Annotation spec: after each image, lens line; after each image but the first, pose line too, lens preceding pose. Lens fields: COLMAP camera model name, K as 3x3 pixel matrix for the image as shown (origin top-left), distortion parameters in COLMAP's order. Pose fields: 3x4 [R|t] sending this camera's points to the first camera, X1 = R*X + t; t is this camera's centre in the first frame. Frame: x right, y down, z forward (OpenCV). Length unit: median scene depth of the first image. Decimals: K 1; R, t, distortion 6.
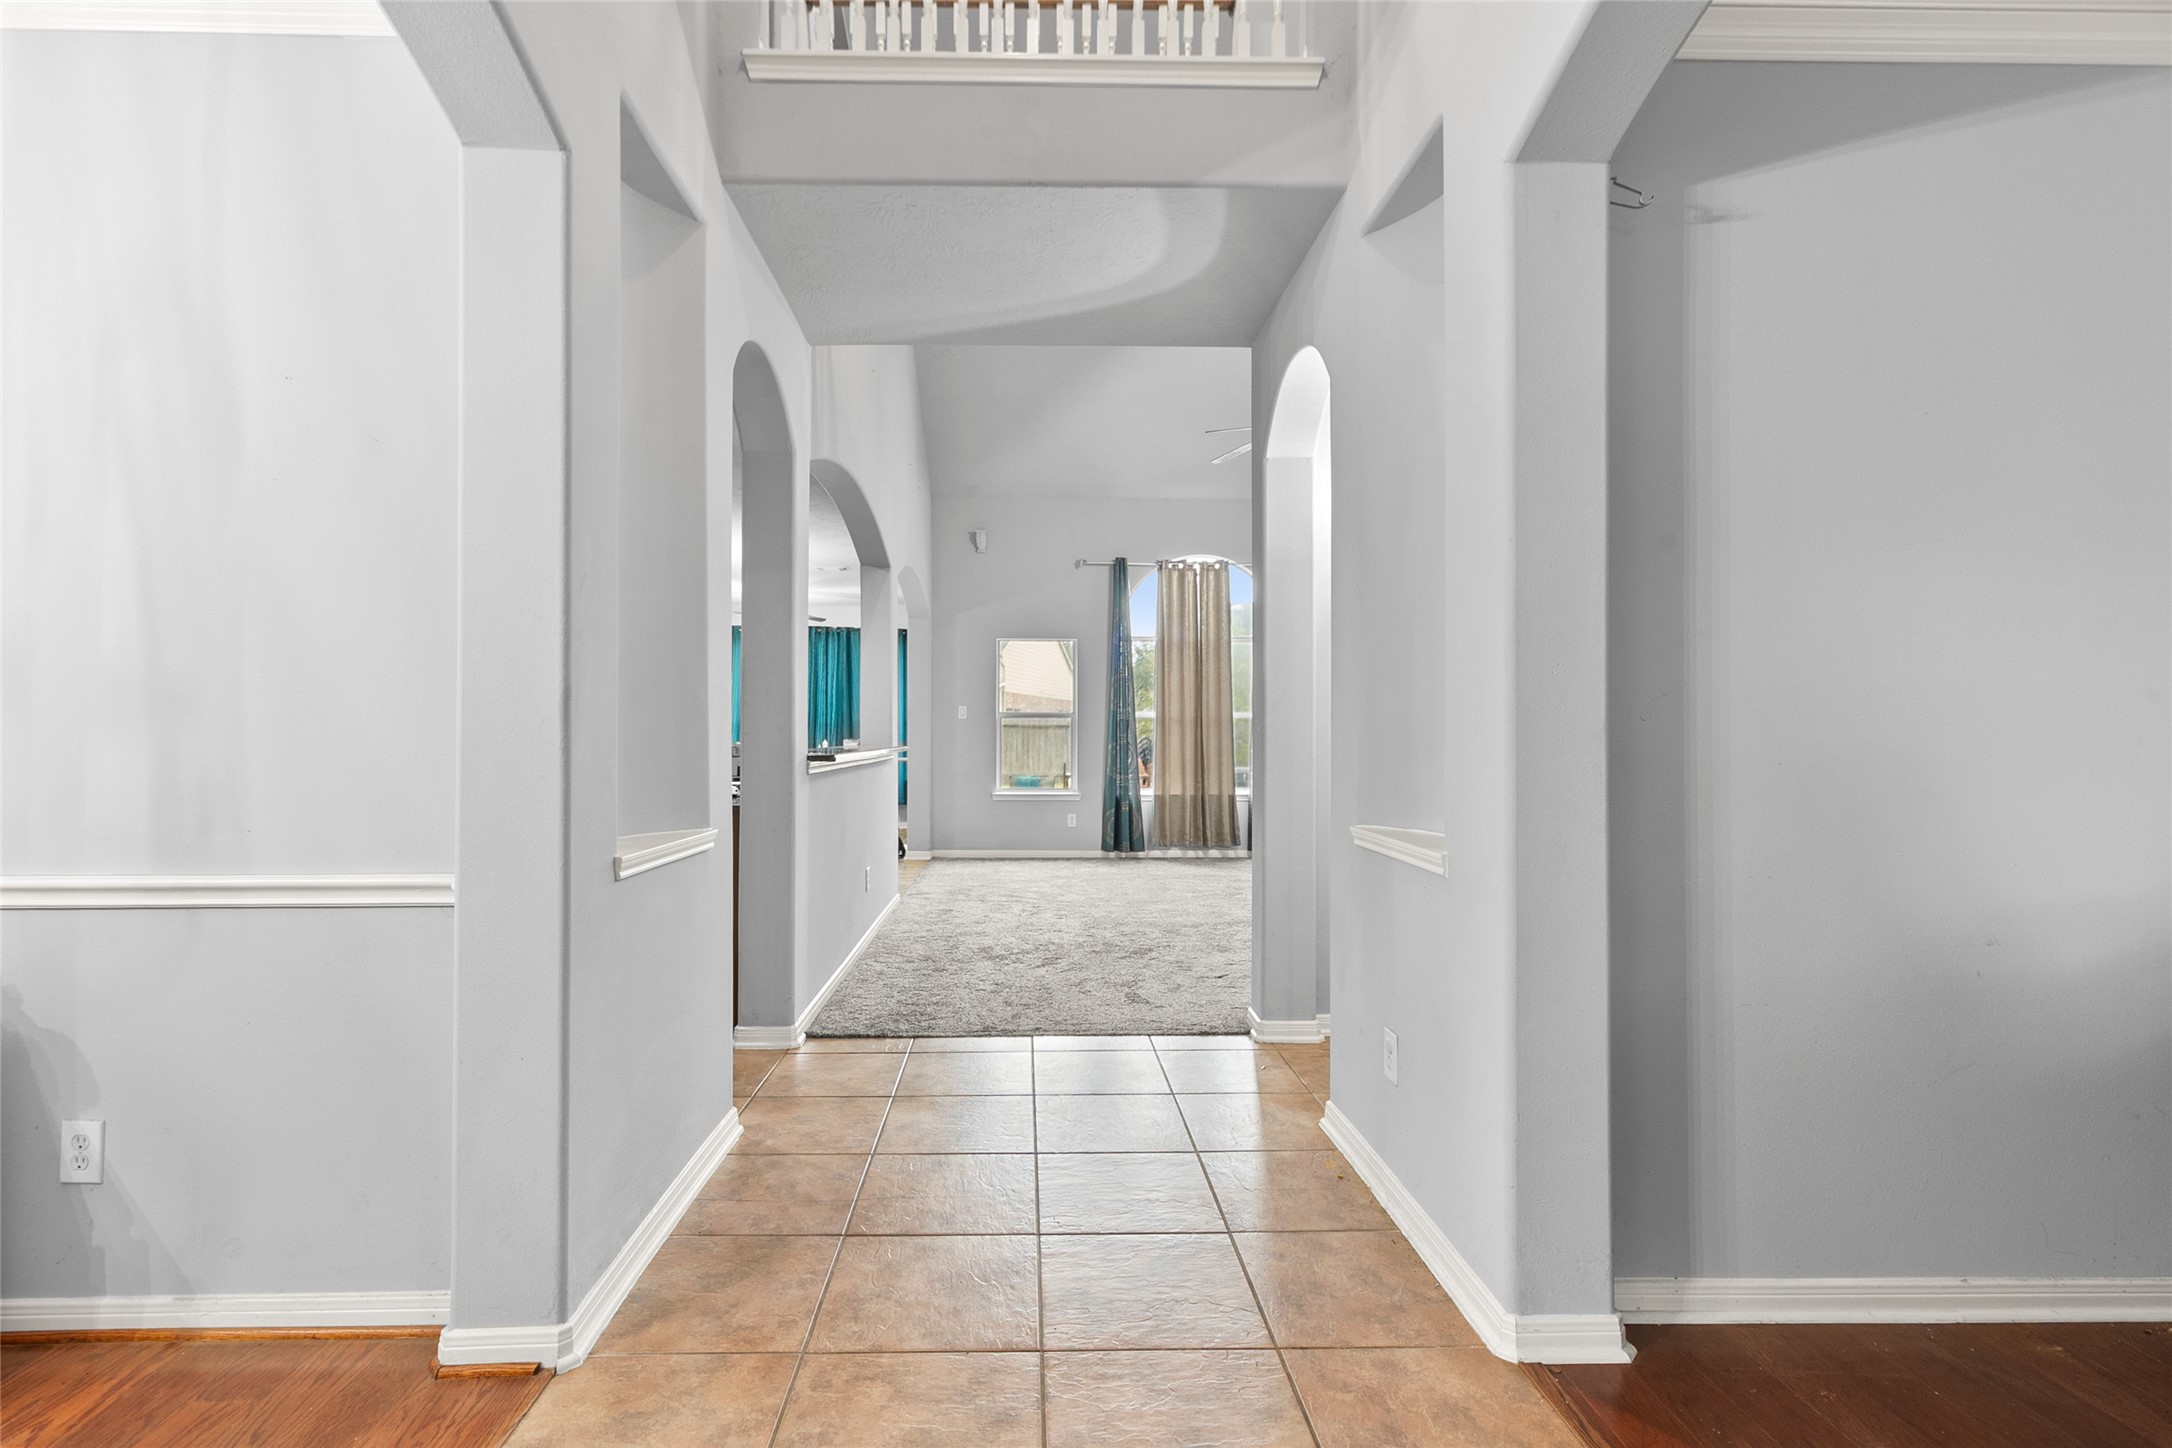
lens RADIAL K [[1112.7, 0, 1086.0], [0, 1112.7, 724.0], [0, 0, 1]] dist [0.000111, 0.000161]
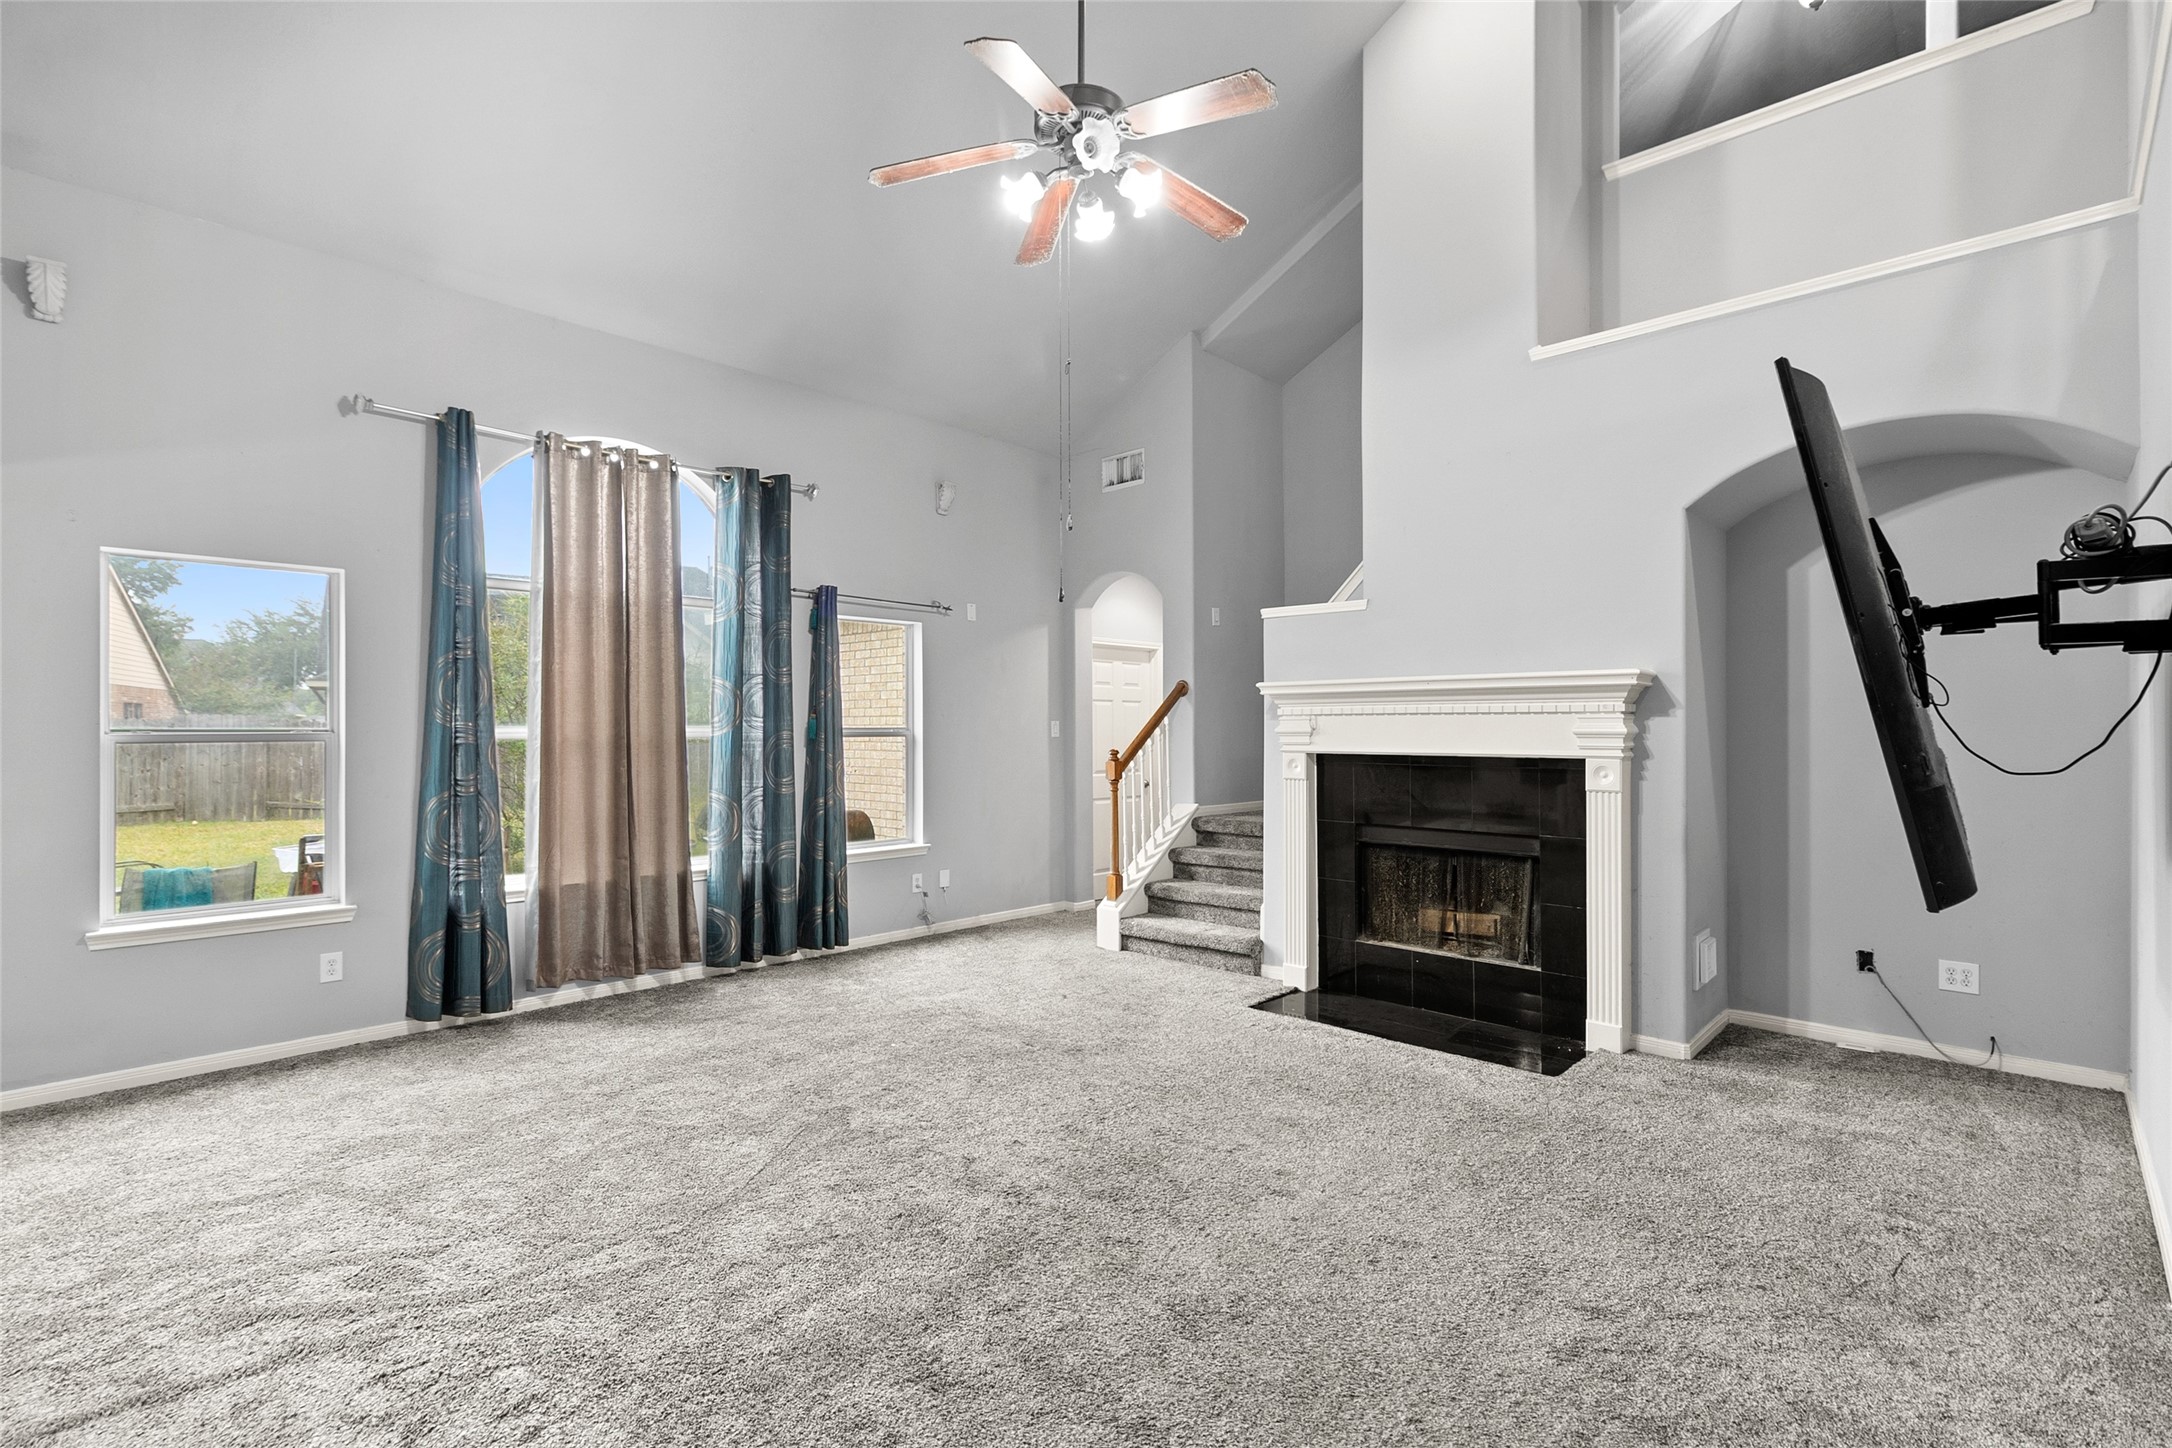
lens RADIAL K [[1001.5, 0, 1085.9], [0, 1001.5, 715.3], [0, 0, 1]] dist [0.000233, -0.000474]
pose [[0.731675, -0.001068, 0.681653, -0.065732], [0.001565, 0.999999, -0.000114, -0.015893], [-0.681652, 0.001150, 0.731676, 0.489039]]
